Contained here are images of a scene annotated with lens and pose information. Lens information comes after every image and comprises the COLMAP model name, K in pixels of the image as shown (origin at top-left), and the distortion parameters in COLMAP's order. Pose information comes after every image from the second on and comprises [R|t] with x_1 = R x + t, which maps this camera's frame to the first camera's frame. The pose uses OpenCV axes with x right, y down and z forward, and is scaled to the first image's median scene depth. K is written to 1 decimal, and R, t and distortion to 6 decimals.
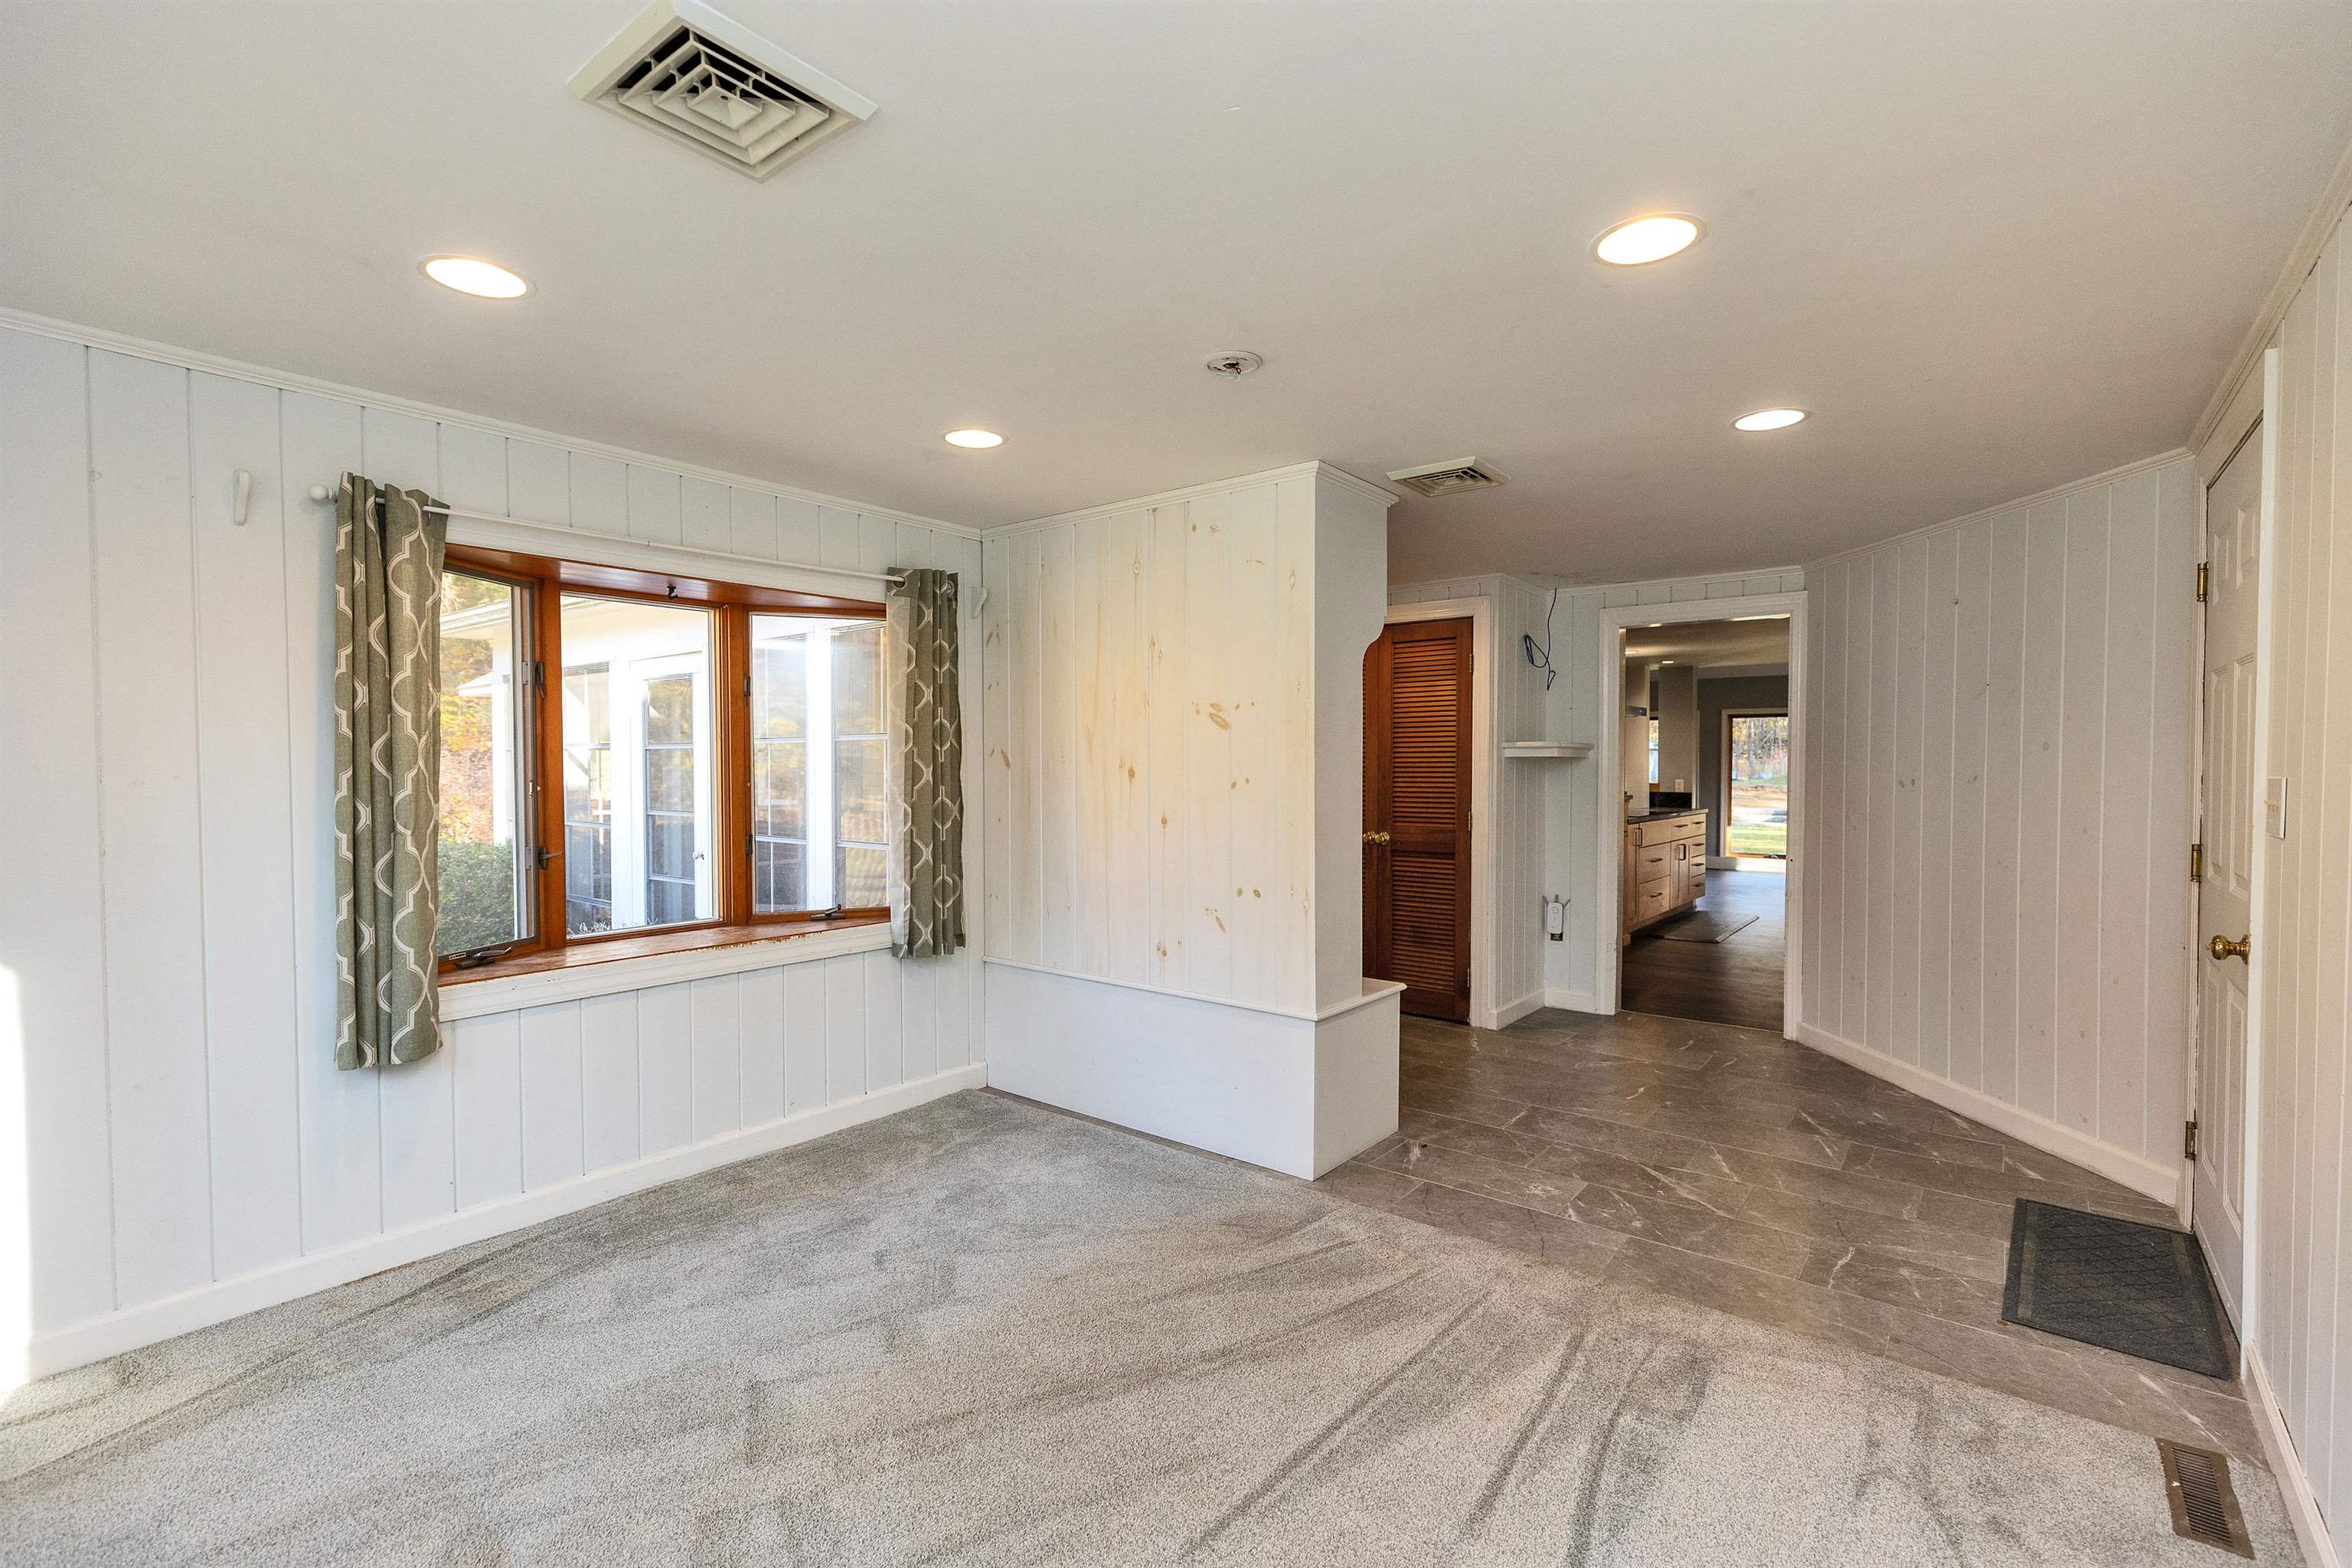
lens RADIAL K [[1052.9, 0, 1164.2], [0, 1052.9, 787.7], [0, 0, 1]] dist [0.004738, 0.000214]
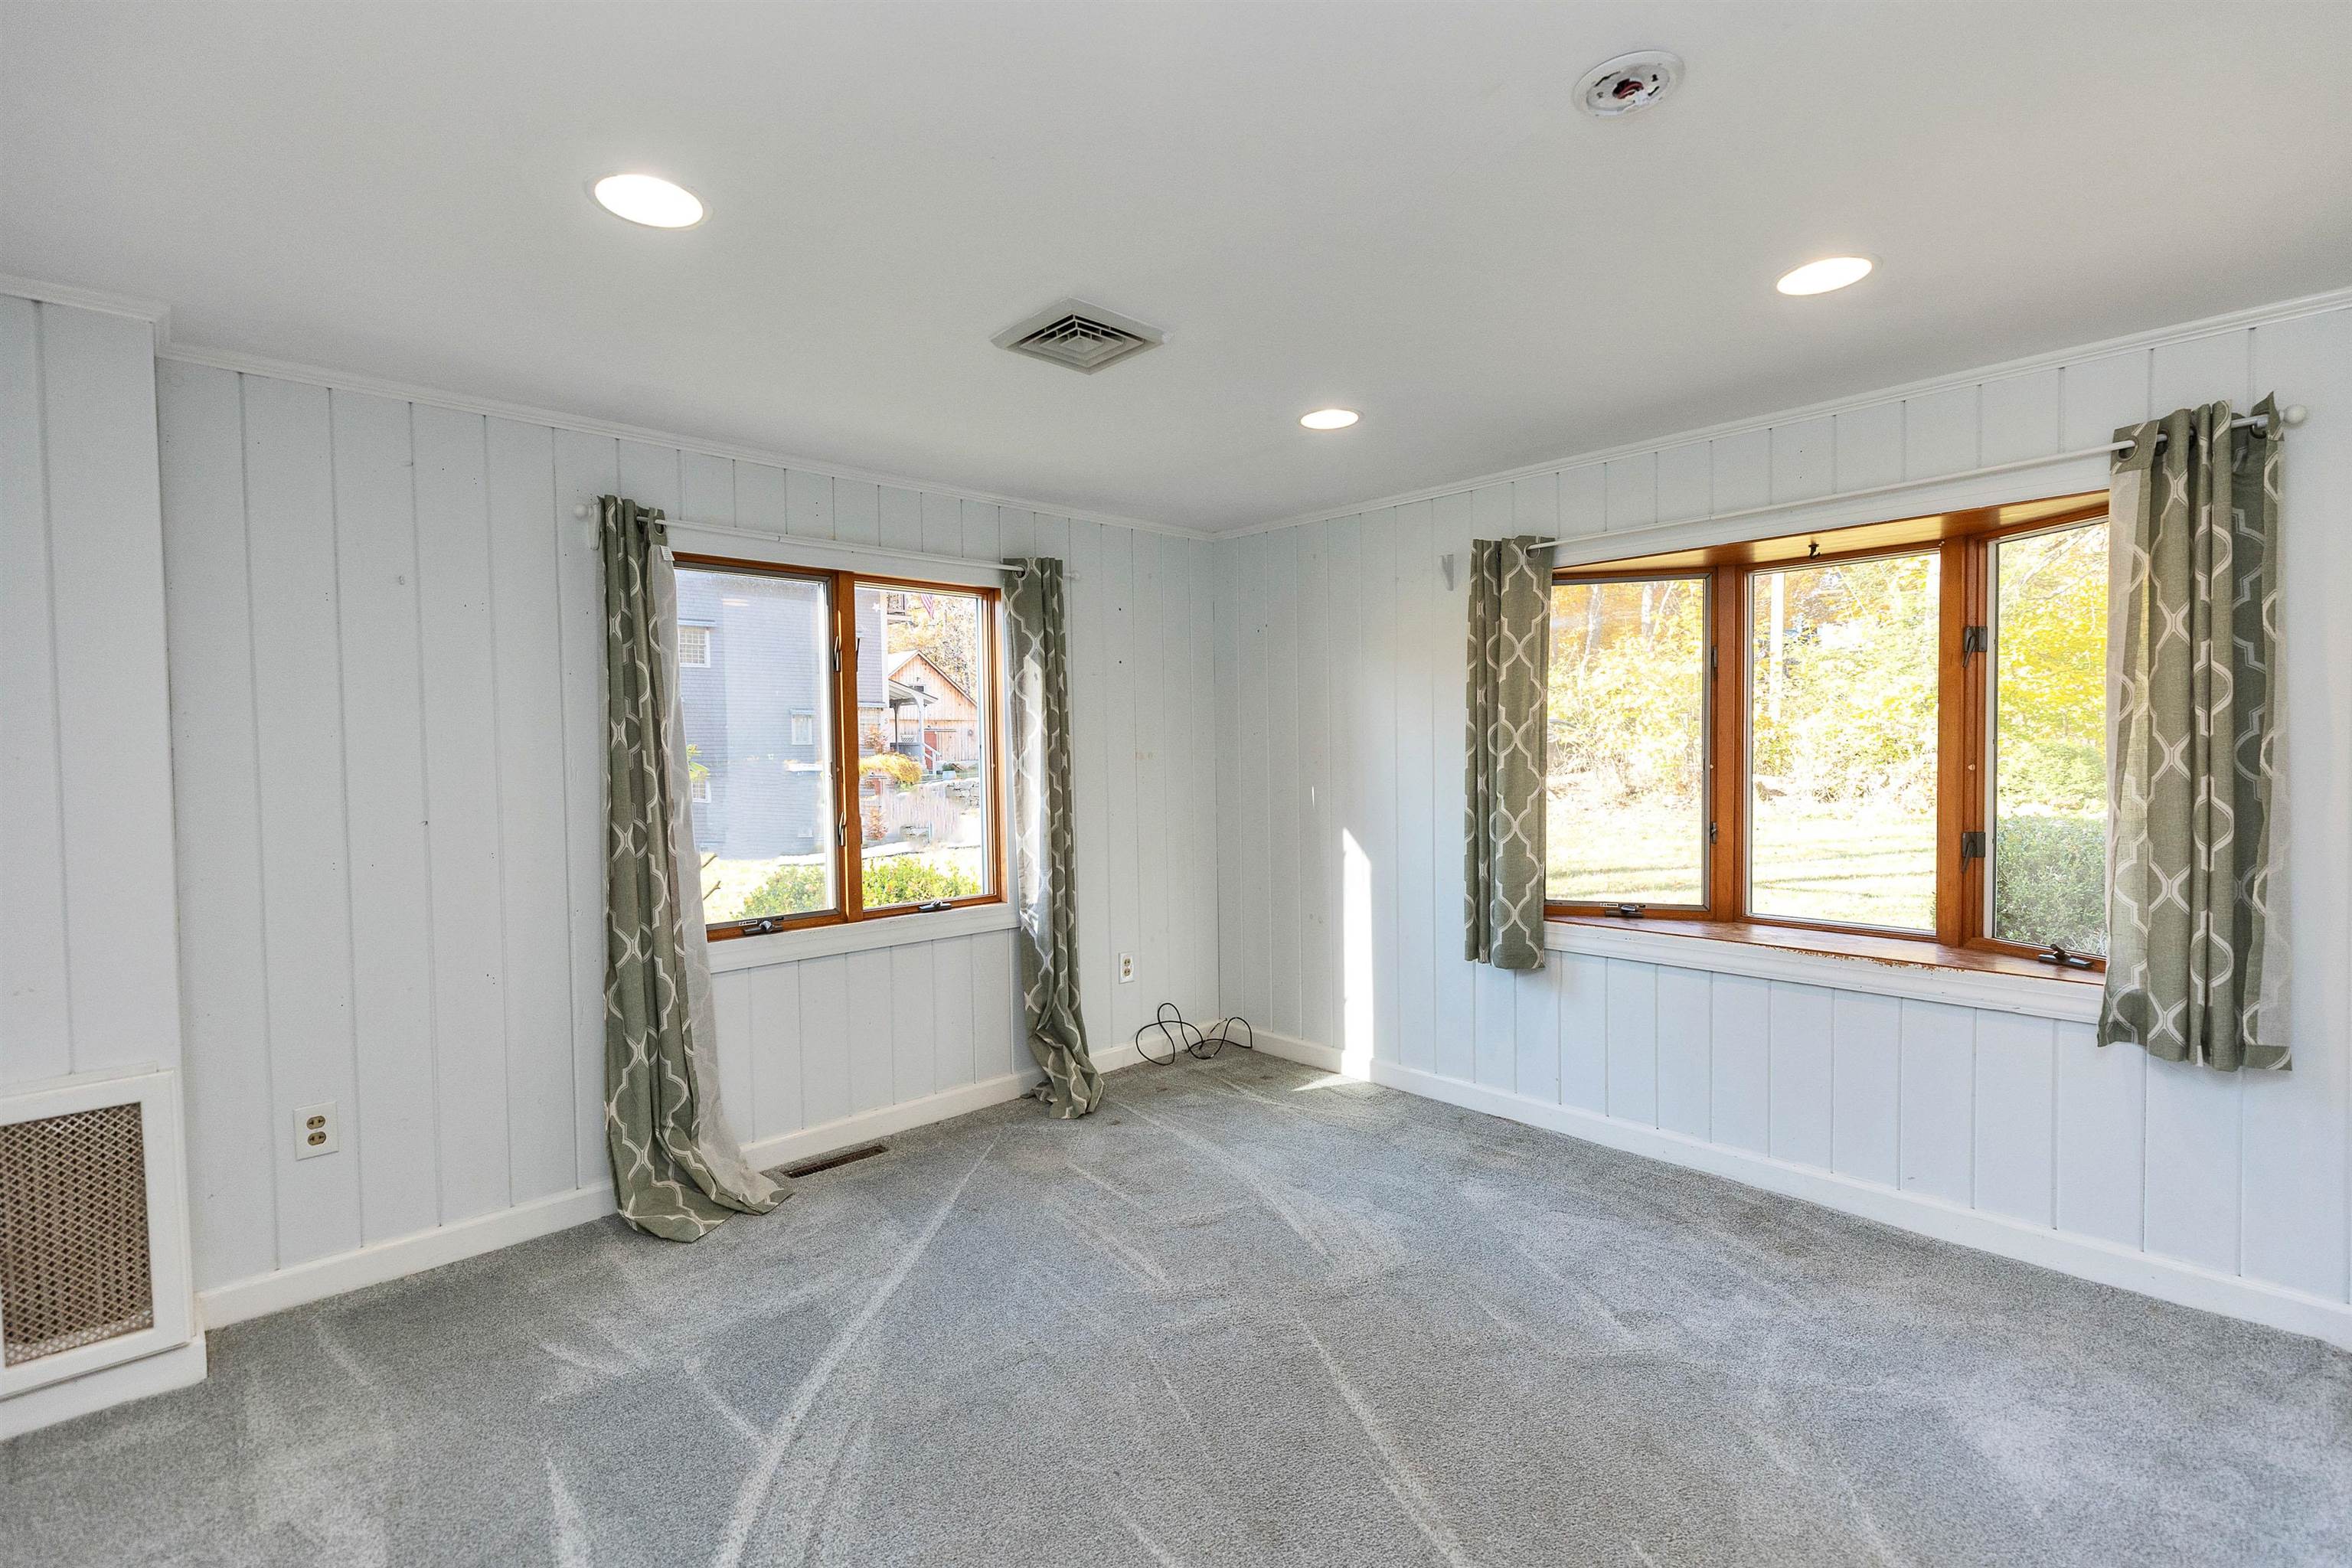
lens RADIAL K [[1052.9, 0, 1164.2], [0, 1052.9, 787.7], [0, 0, 1]] dist [0.004738, 0.000214]
pose [[-0.142550, 0.037789, -0.989066, 0.522697], [-0.010901, 0.999150, 0.039745, -0.014465], [0.989728, 0.016447, -0.142017, 0.601871]]
